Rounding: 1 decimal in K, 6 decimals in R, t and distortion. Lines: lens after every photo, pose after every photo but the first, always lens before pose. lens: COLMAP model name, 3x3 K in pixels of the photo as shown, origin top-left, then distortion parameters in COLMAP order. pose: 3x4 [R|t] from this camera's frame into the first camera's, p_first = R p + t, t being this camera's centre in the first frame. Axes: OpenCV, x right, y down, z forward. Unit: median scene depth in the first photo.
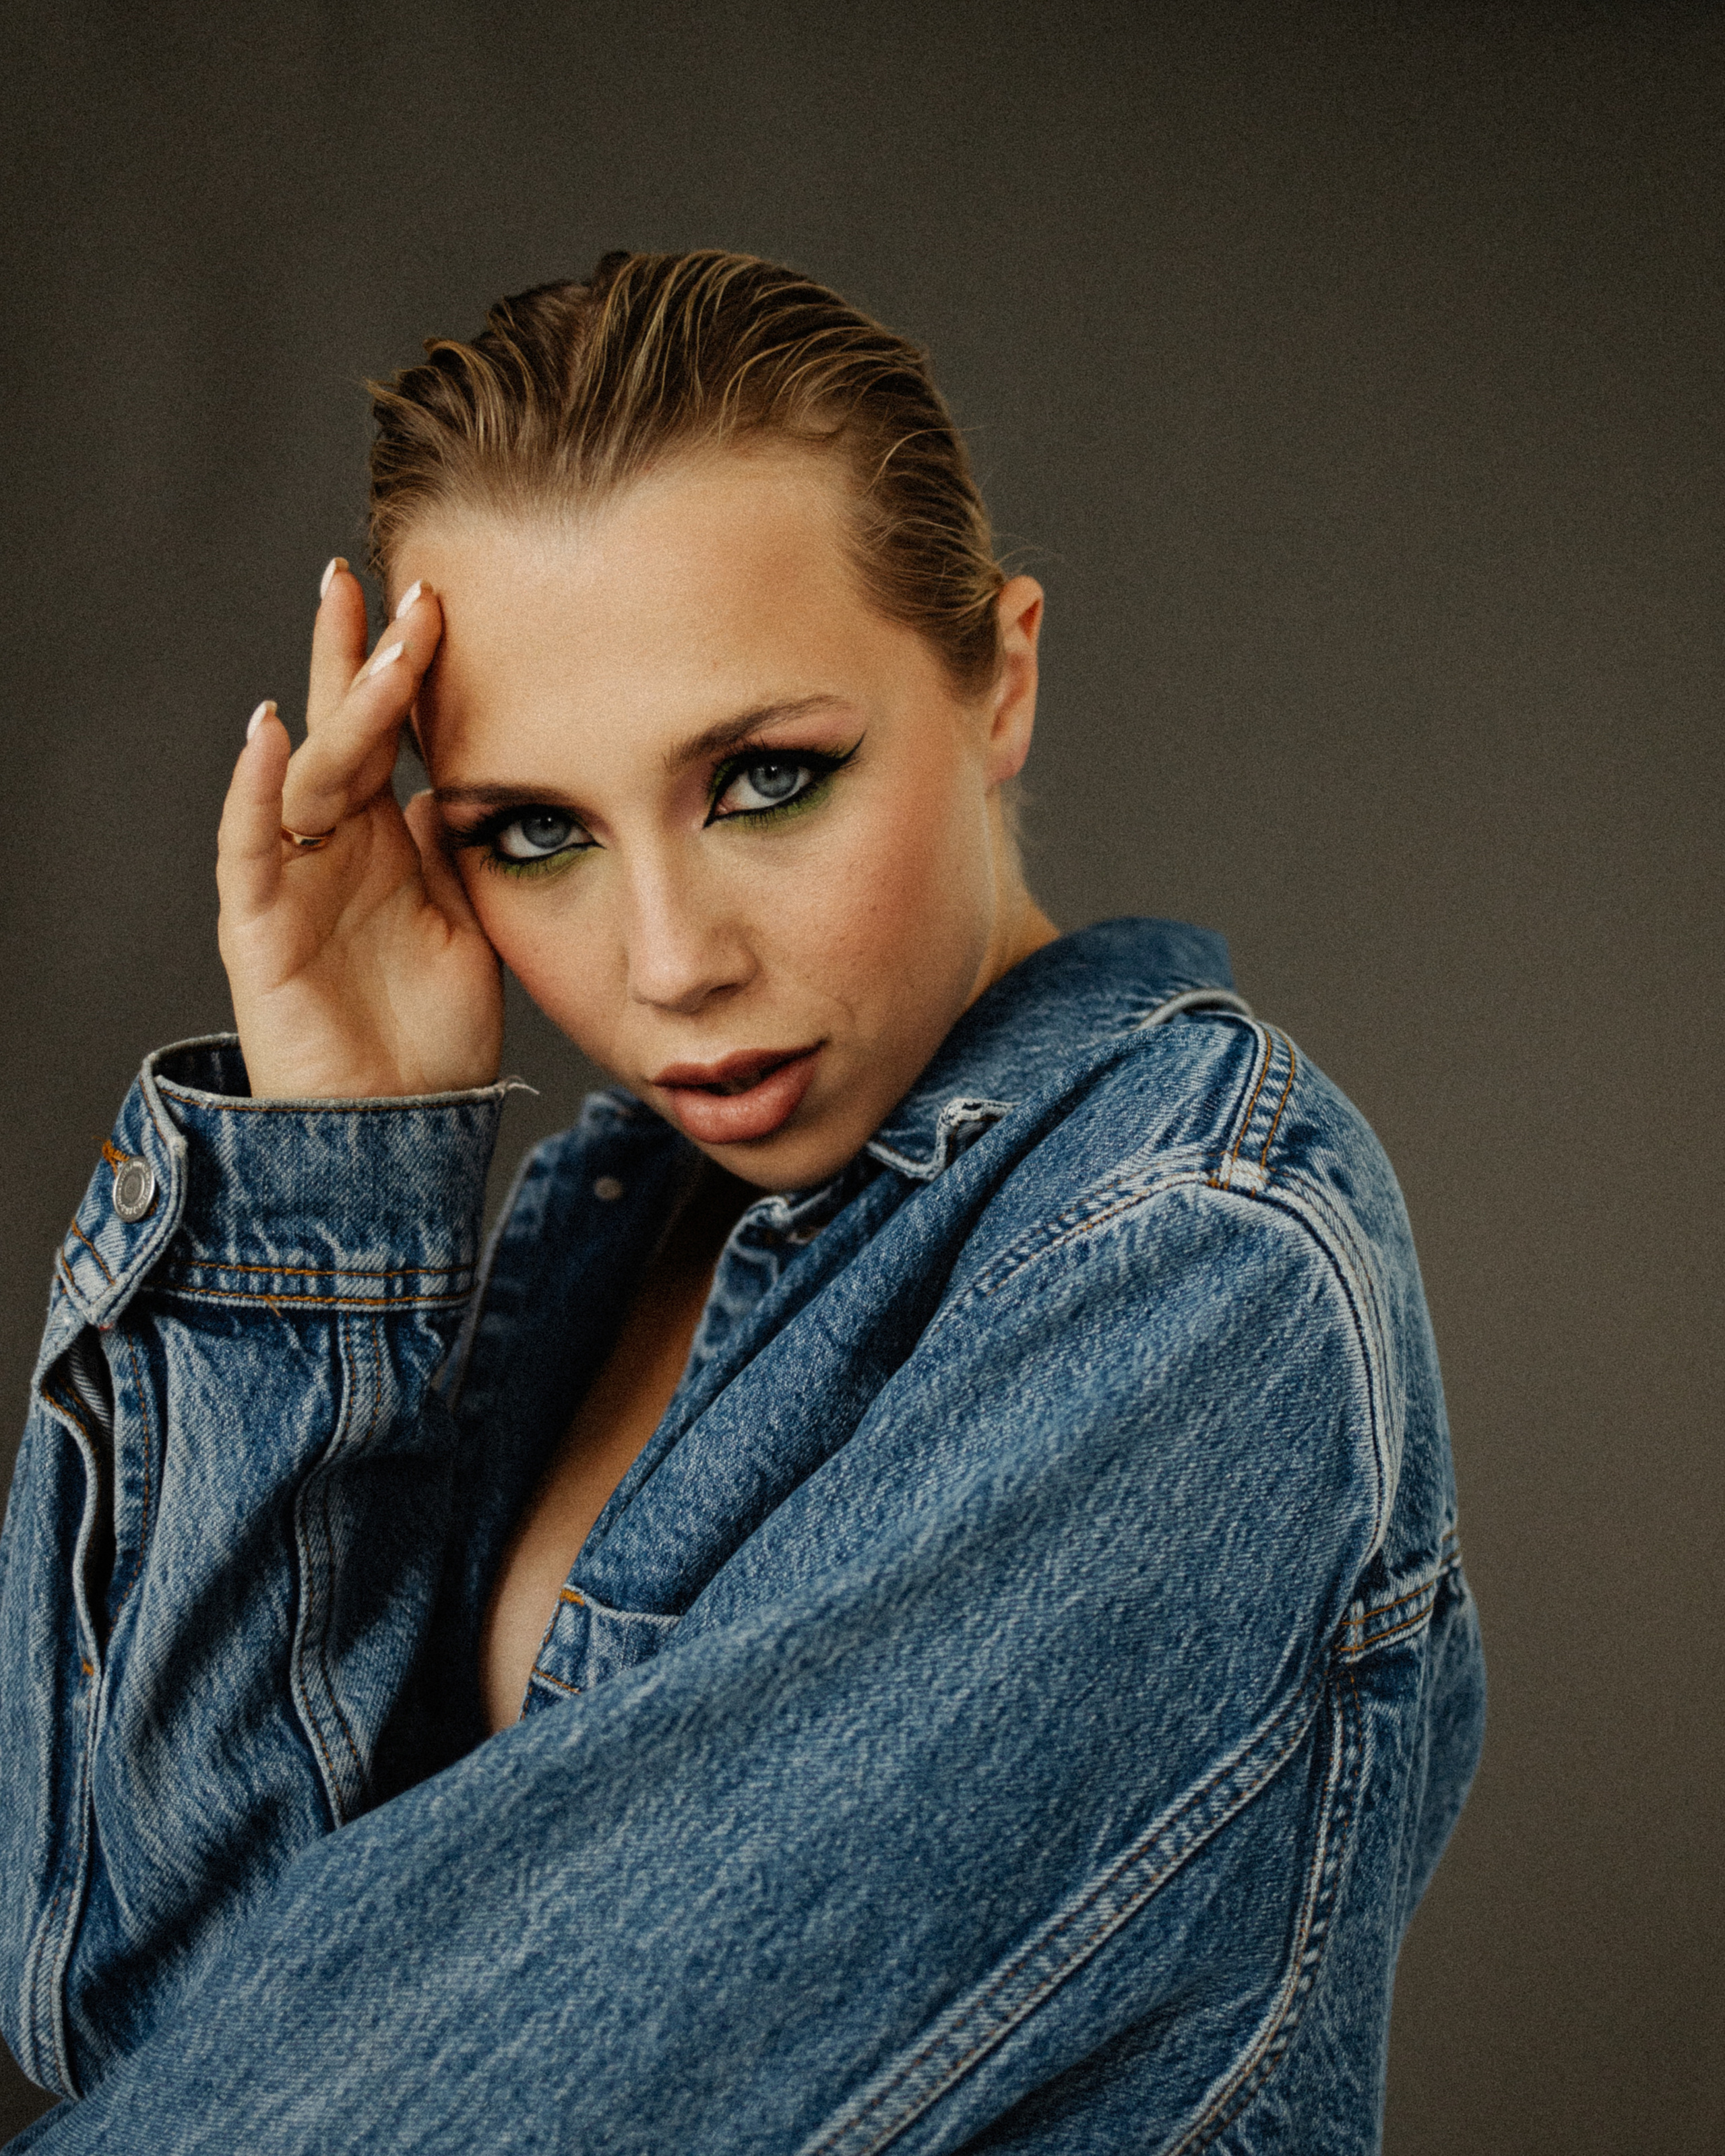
lens RADIAL K [[2224.7, 0, 865.2], [0, 2224.7, 1197.5], [0, 0, 1]] dist [0.634665, -0.683395]
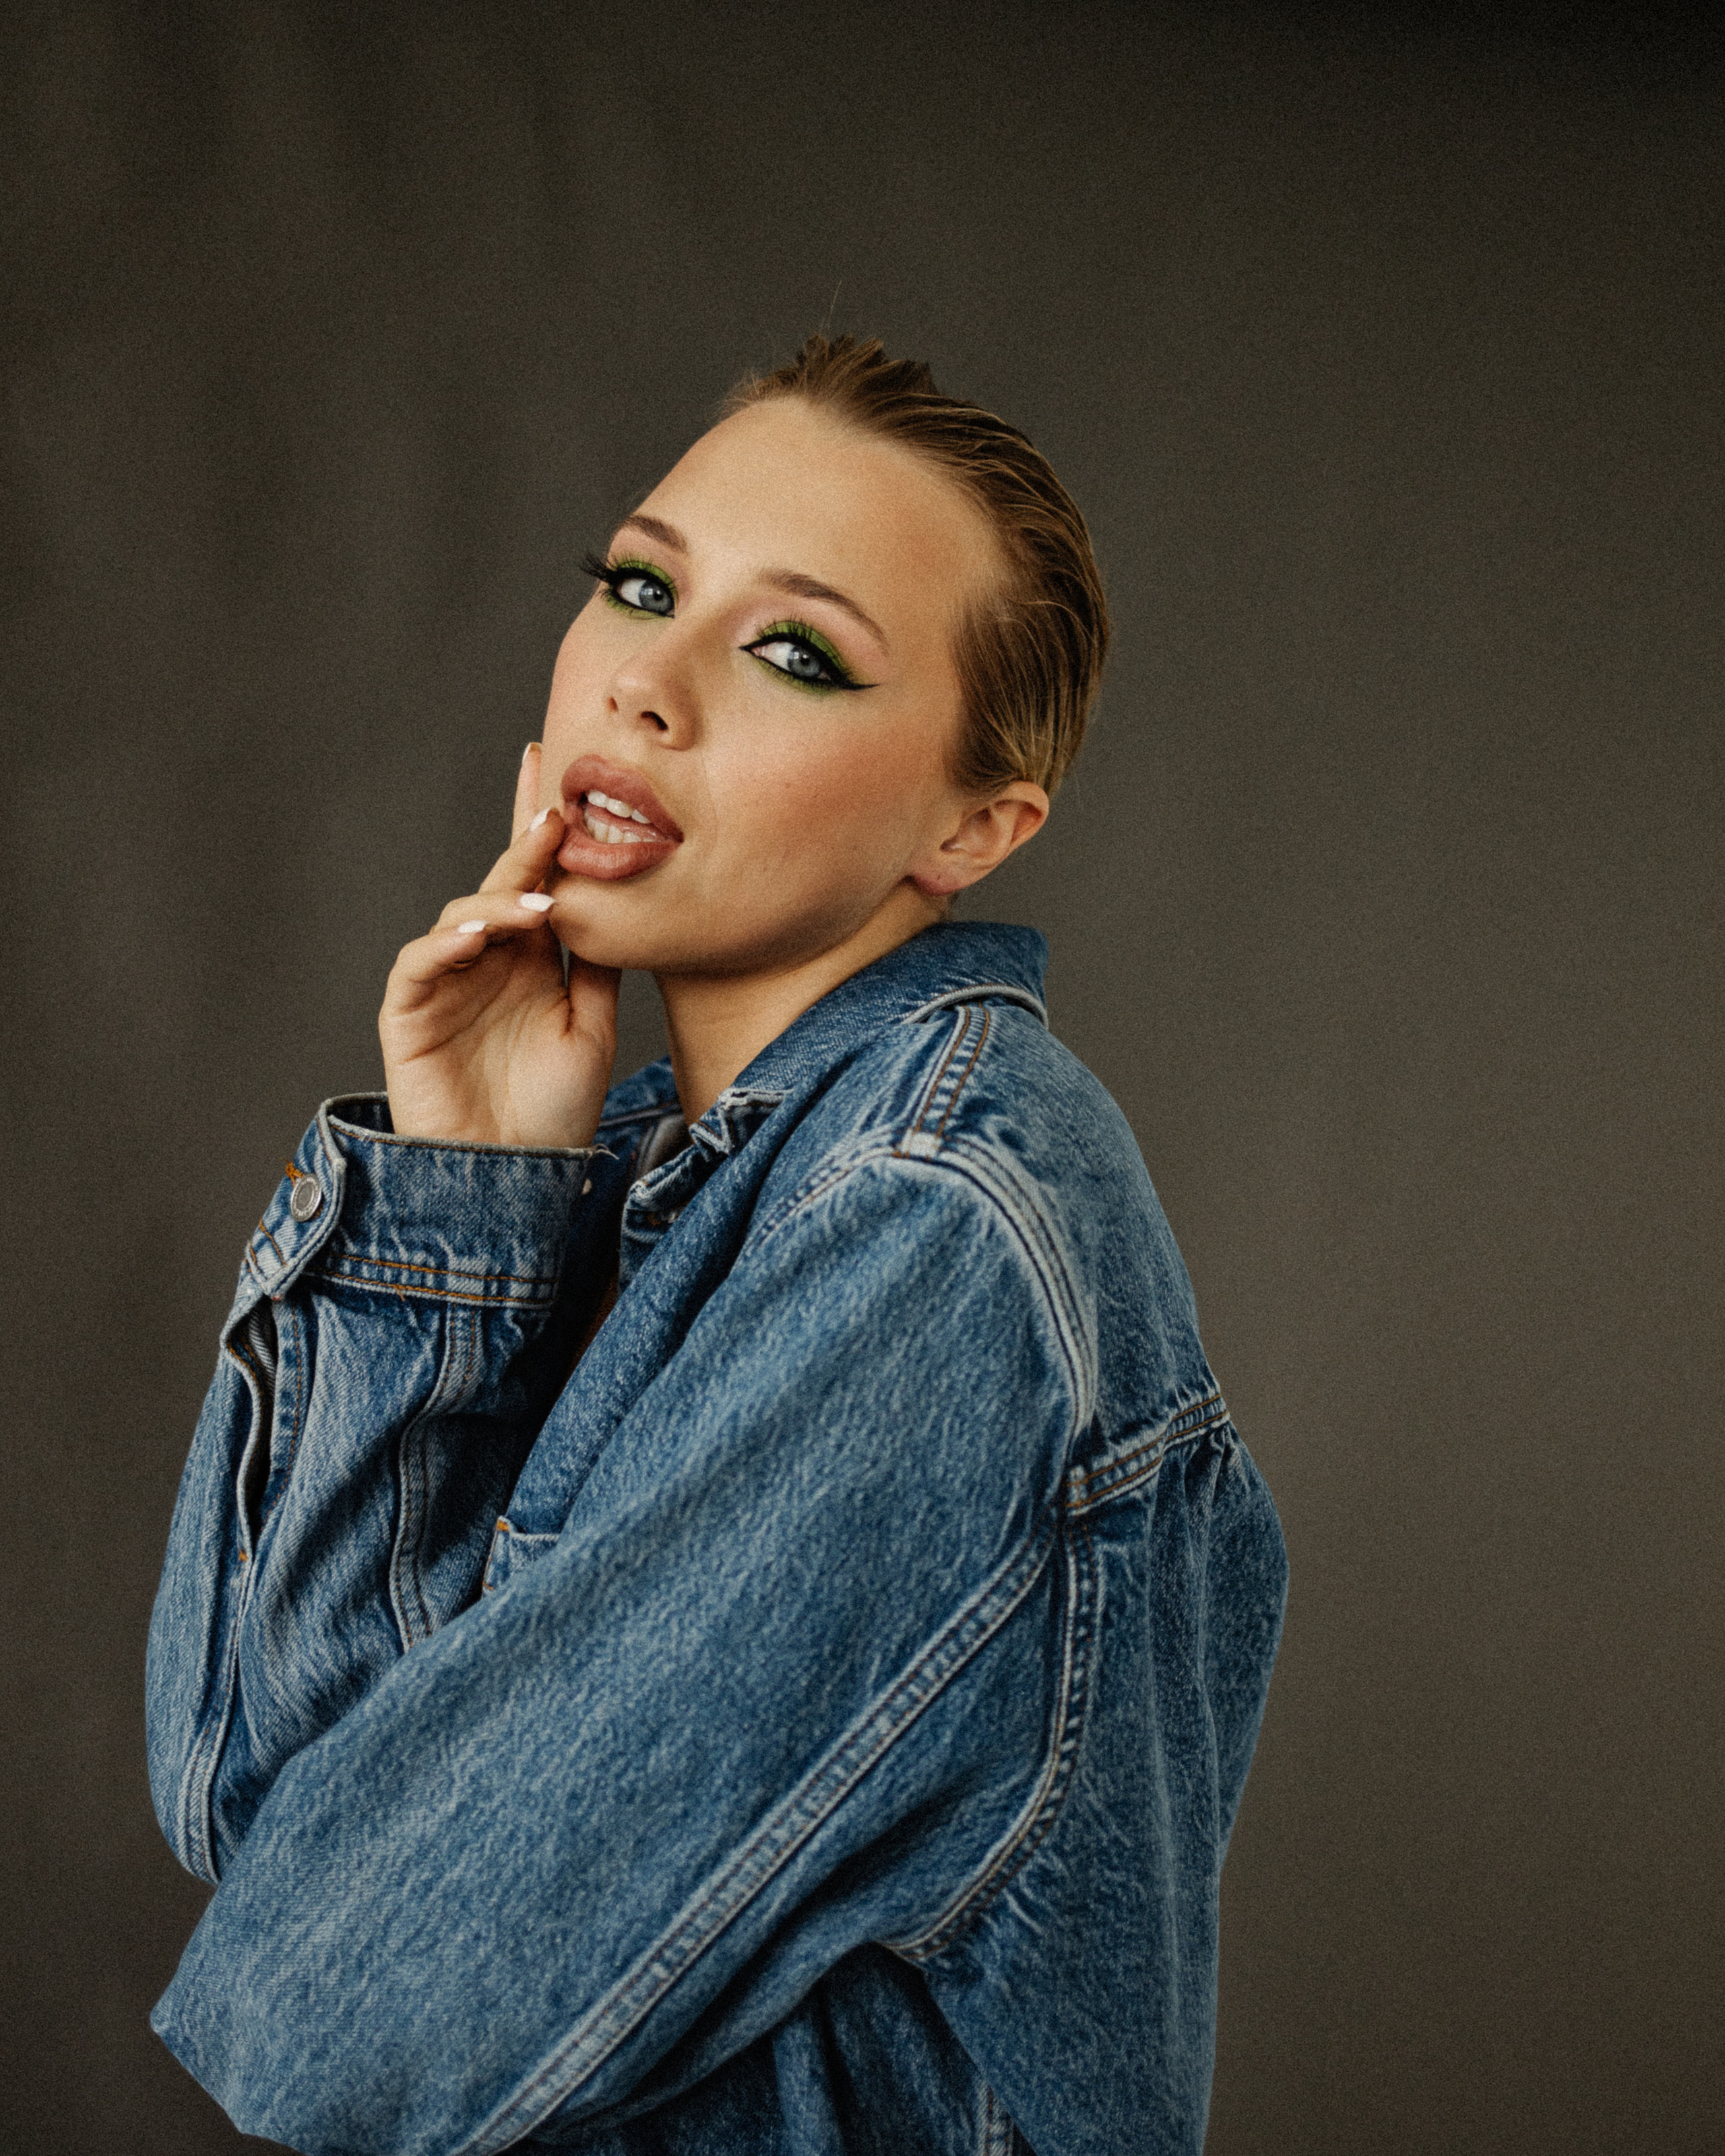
lens RADIAL K [[2224.7, 0, 865.2], [0, 2224.7, 1197.5], [0, 0, 1]] dist [0.634665, -0.683395]
pose [[0.982712, -0.114129, -0.145782, 0.307232], [0.120050, 0.992237, 0.032462, -0.024533], [0.140946, -0.049402, 0.988784, -0.223289]]
